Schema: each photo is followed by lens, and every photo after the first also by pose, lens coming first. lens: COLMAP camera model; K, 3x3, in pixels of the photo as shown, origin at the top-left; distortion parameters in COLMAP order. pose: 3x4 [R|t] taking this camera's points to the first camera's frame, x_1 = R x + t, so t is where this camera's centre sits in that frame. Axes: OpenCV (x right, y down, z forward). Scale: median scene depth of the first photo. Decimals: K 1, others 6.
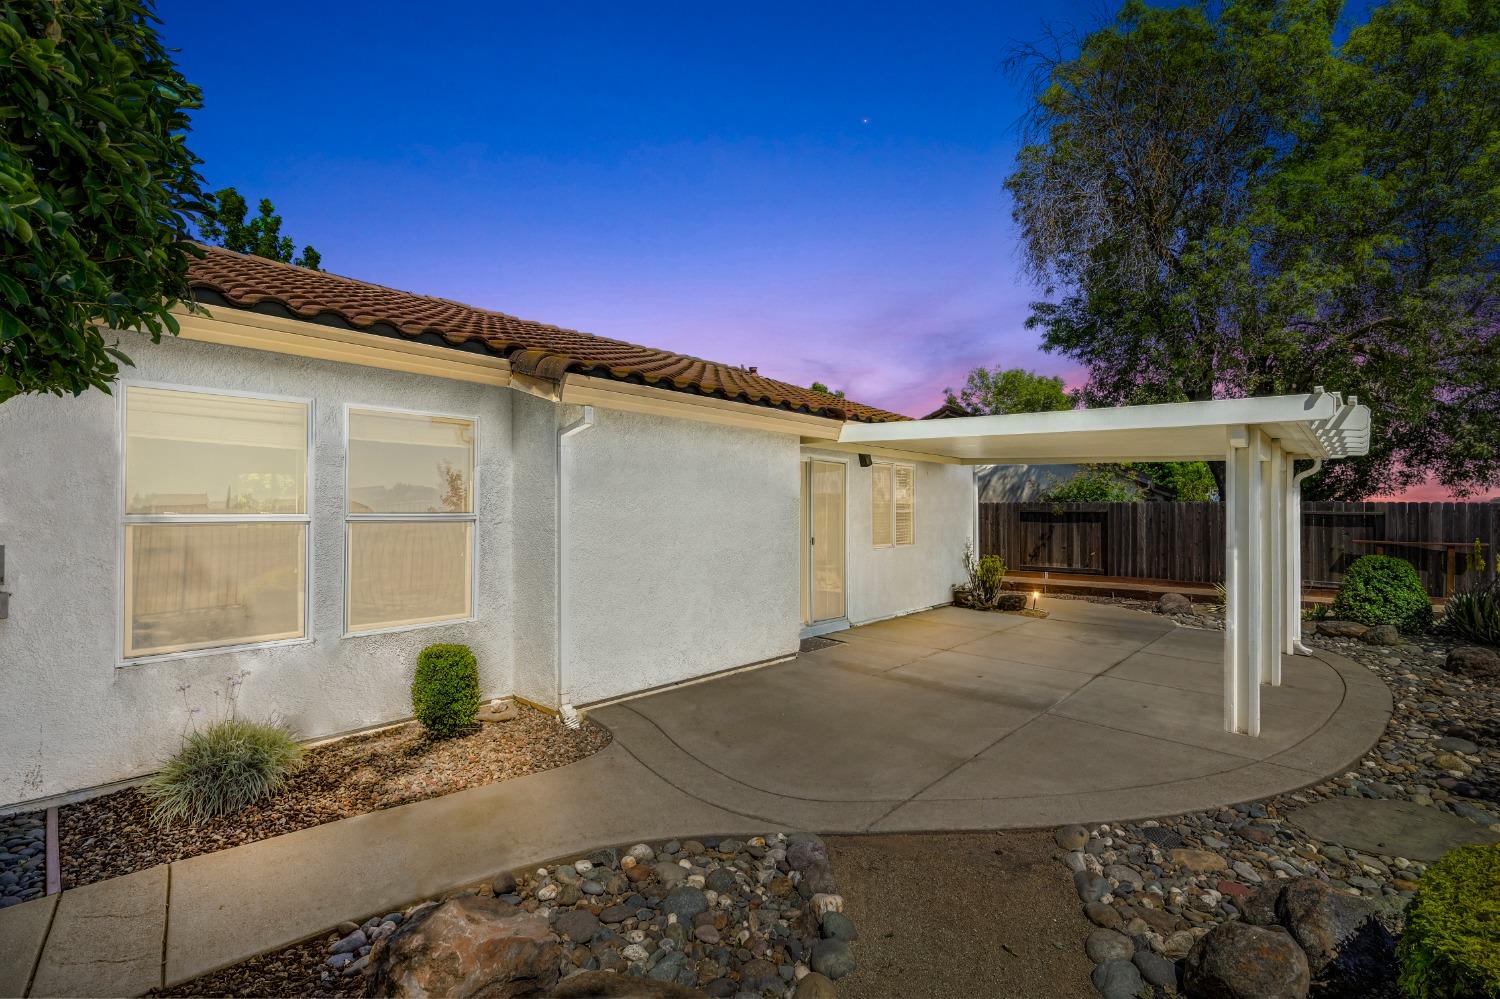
lens RADIAL K [[696.6, 0, 751.1], [0, 696.6, 499.1], [0, 0, 1]] dist [0.006211, 0.001377]
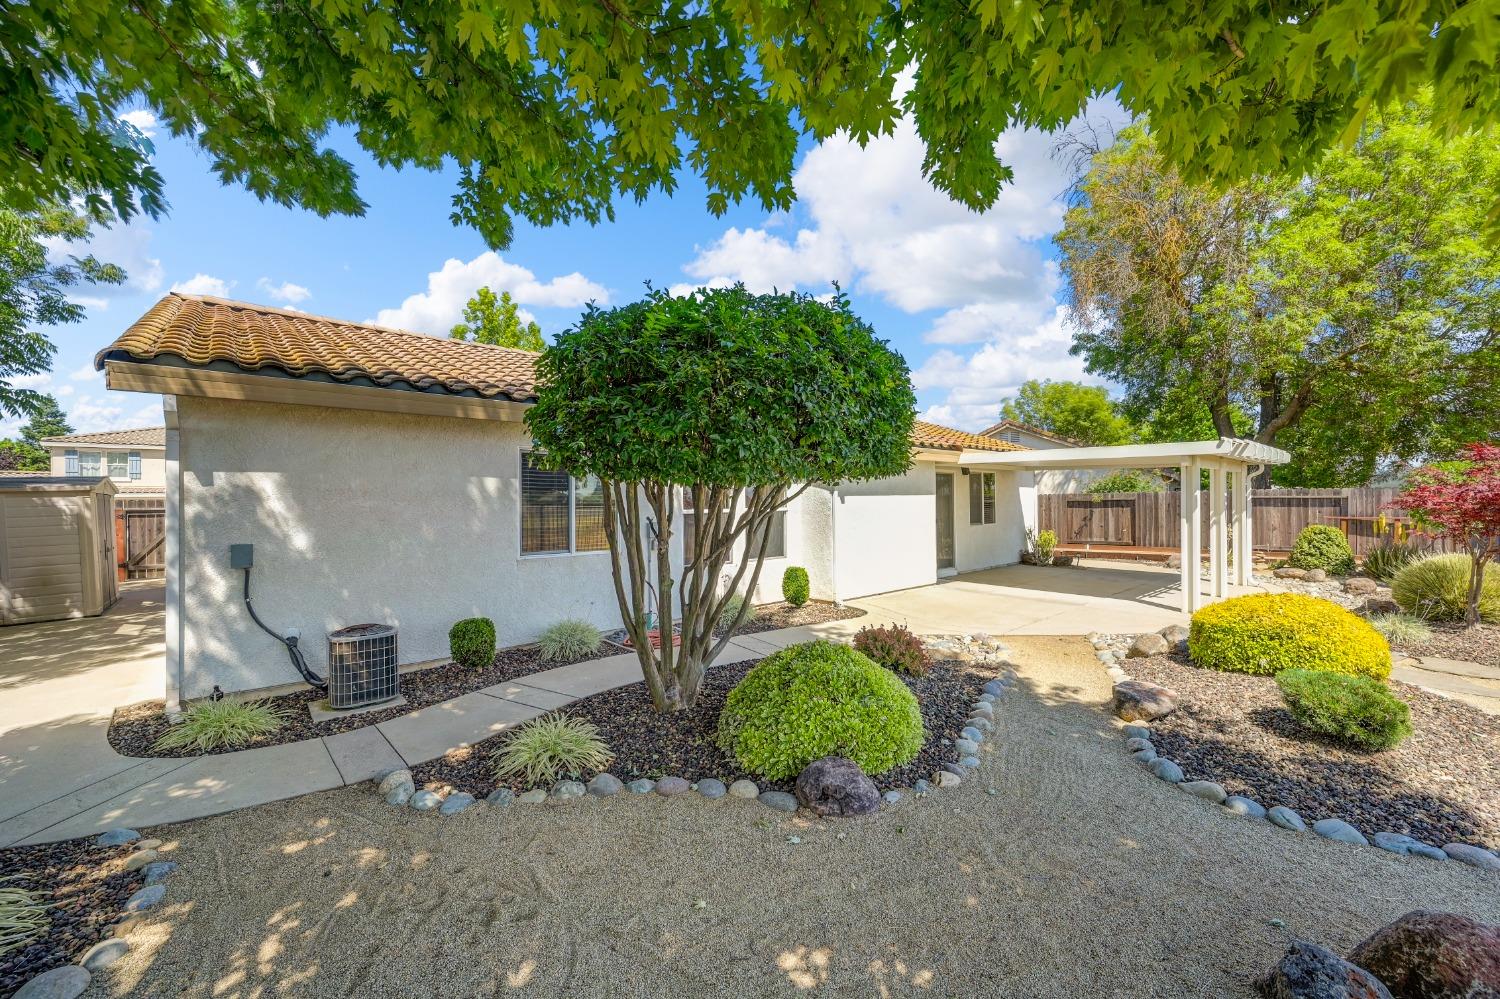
lens RADIAL K [[591.3, 0, 751.2], [0, 591.3, 511.3], [0, 0, 1]] dist [-0.003007, 0.000240]
pose [[0.992114, -0.019342, -0.123837, -0.087998], [0.022649, 0.999422, 0.025360, -0.004484], [0.123275, -0.027964, 0.991978, -0.231161]]
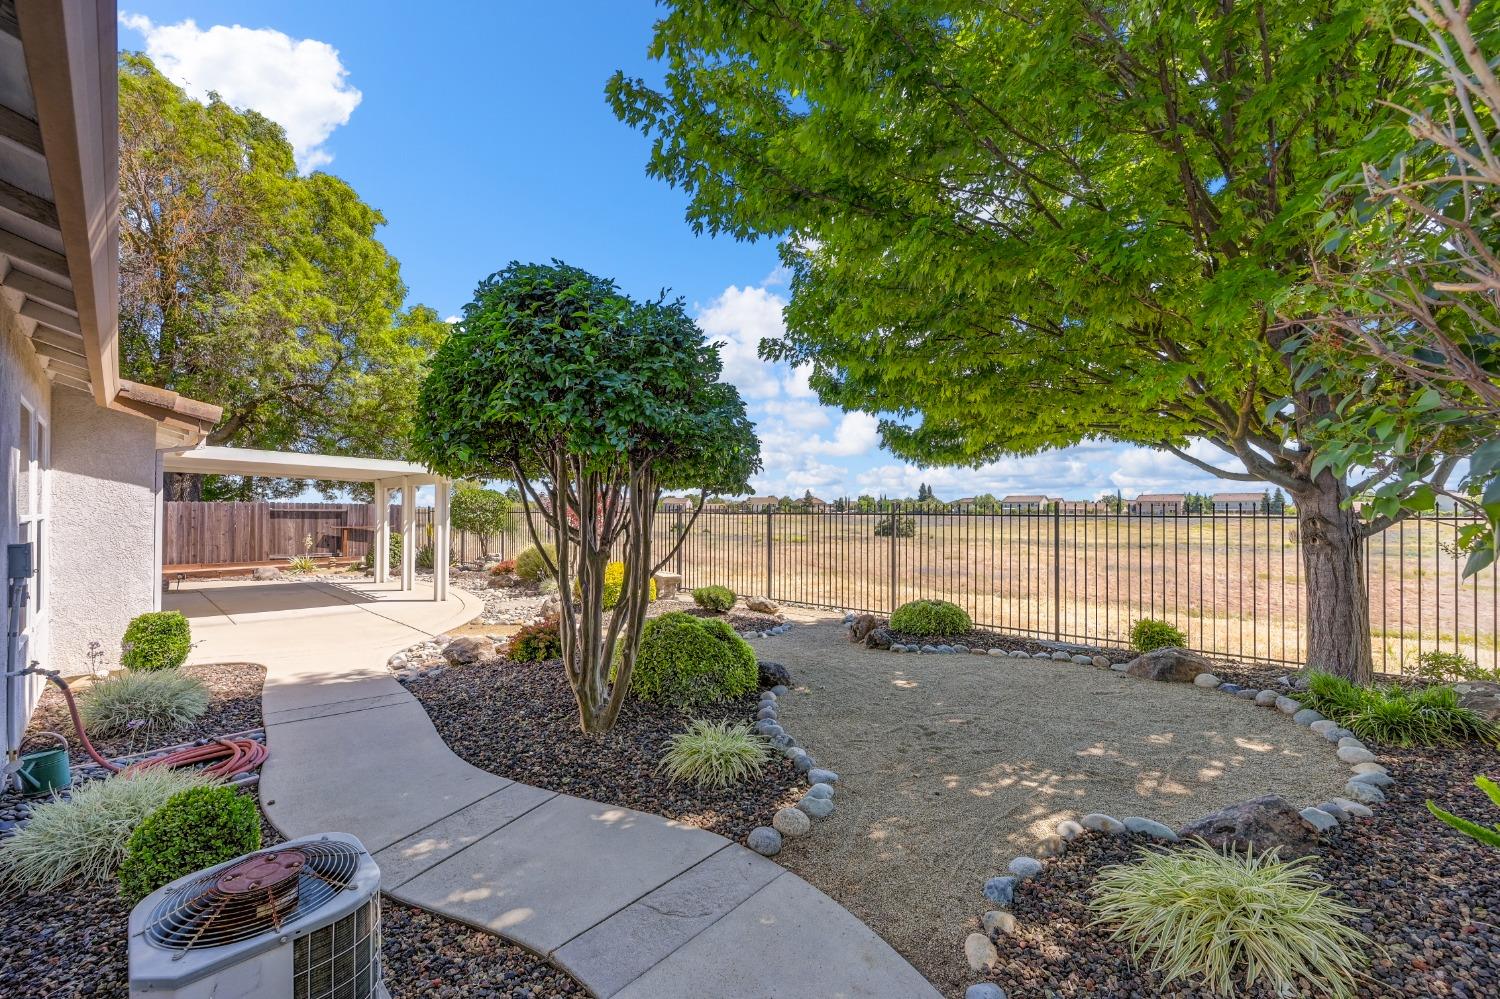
lens RADIAL K [[591.3, 0, 754.0], [0, 591.3, 505.0], [0, 0, 1]] dist [-0.003007, 0.000240]
pose [[0.032058, 0.002871, 0.999482, -0.416996], [-0.014481, 0.999892, -0.002407, -0.003105], [-0.999381, -0.014396, 0.032096, -0.038296]]
